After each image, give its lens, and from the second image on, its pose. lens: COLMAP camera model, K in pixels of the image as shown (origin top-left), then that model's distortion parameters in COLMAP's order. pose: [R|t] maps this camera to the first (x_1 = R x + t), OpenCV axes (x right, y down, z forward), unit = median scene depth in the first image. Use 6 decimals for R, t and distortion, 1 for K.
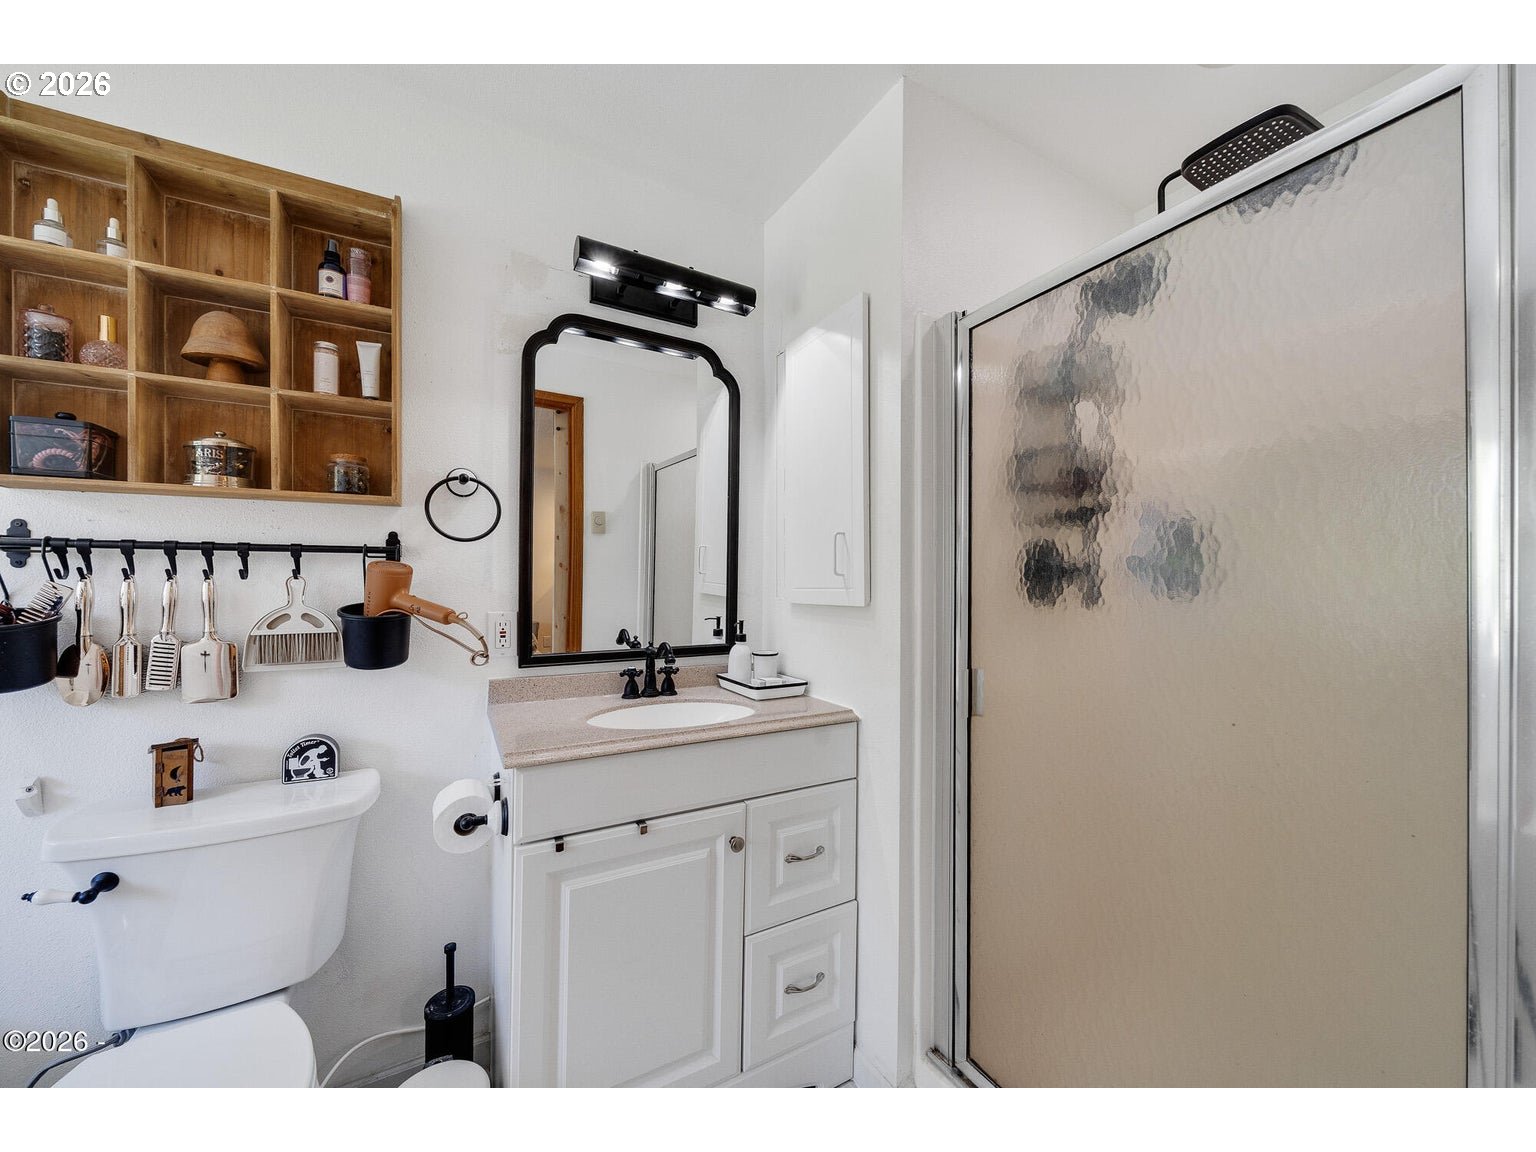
lens RADIAL K [[581.8, 0, 768.0], [0, 581.8, 576.0], [0, 0, 1]] dist [0.000302, 0.000066]
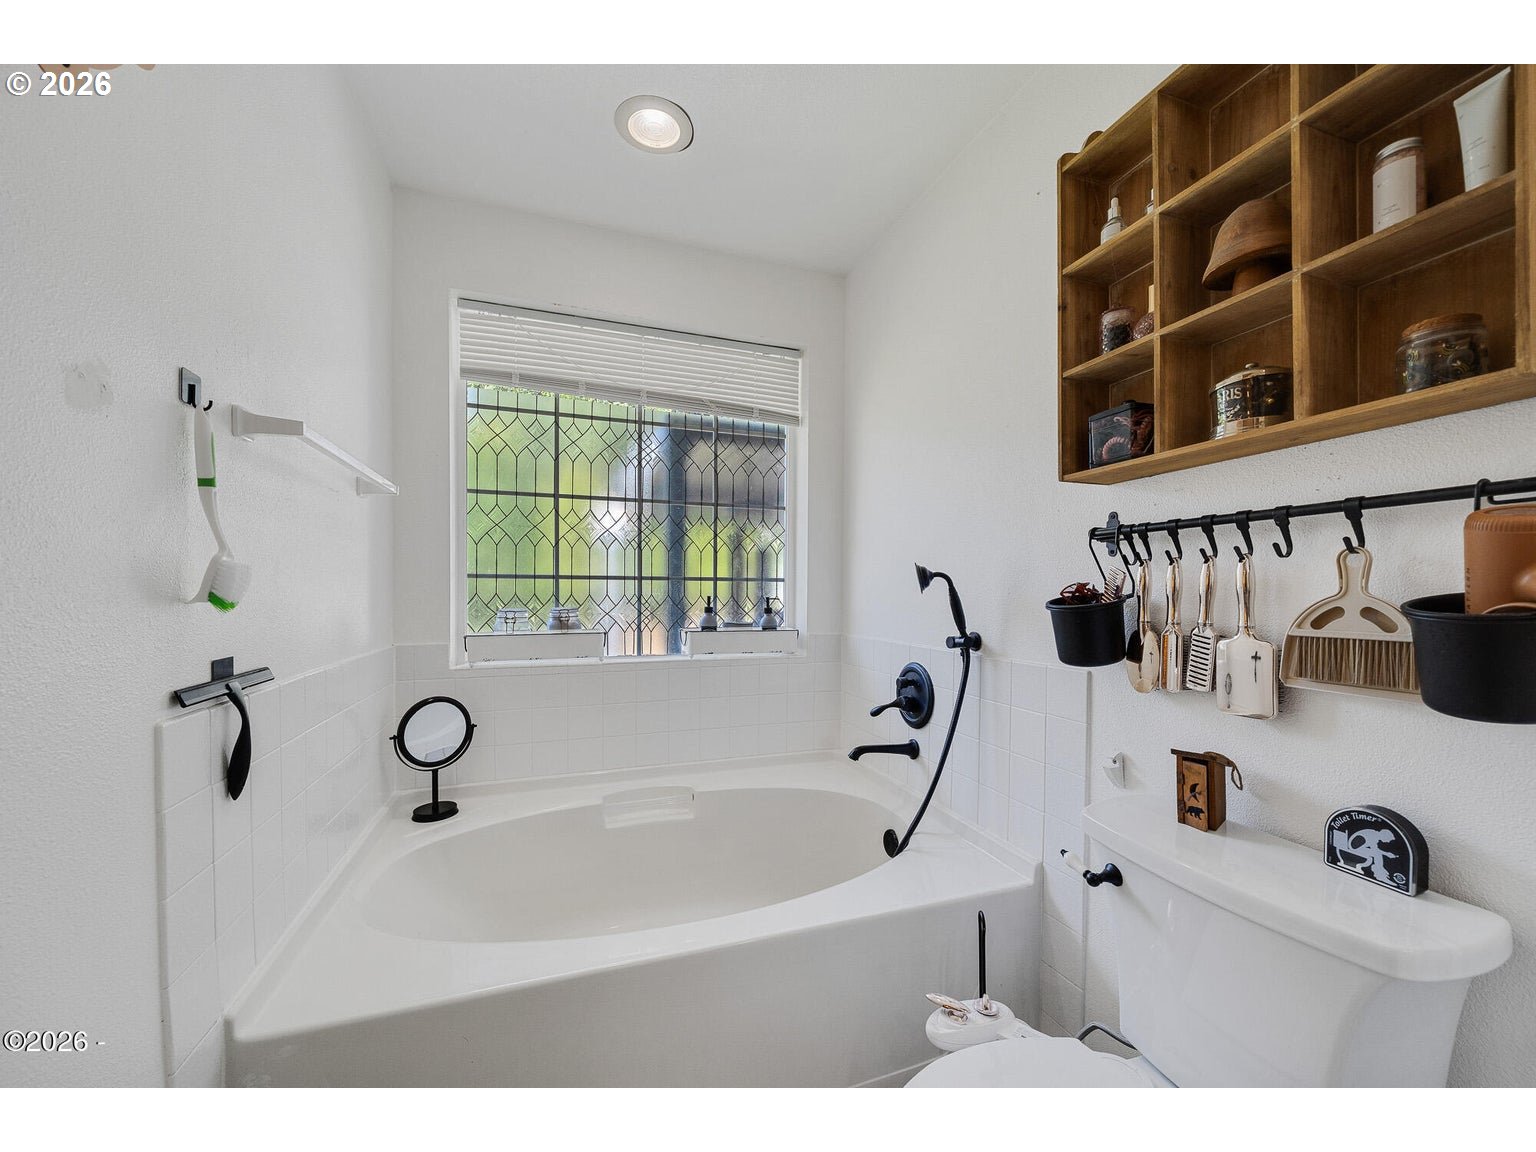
lens RADIAL K [[589.4, 0, 769.0], [0, 589.4, 603.5], [0, 0, 1]] dist [-0.010681, -0.000024]
pose [[-0.164902, 0.008340, -0.986275, -0.083268], [-0.009415, 0.999905, 0.010030, 0.064115], [0.986265, 0.010940, -0.164808, 0.508102]]
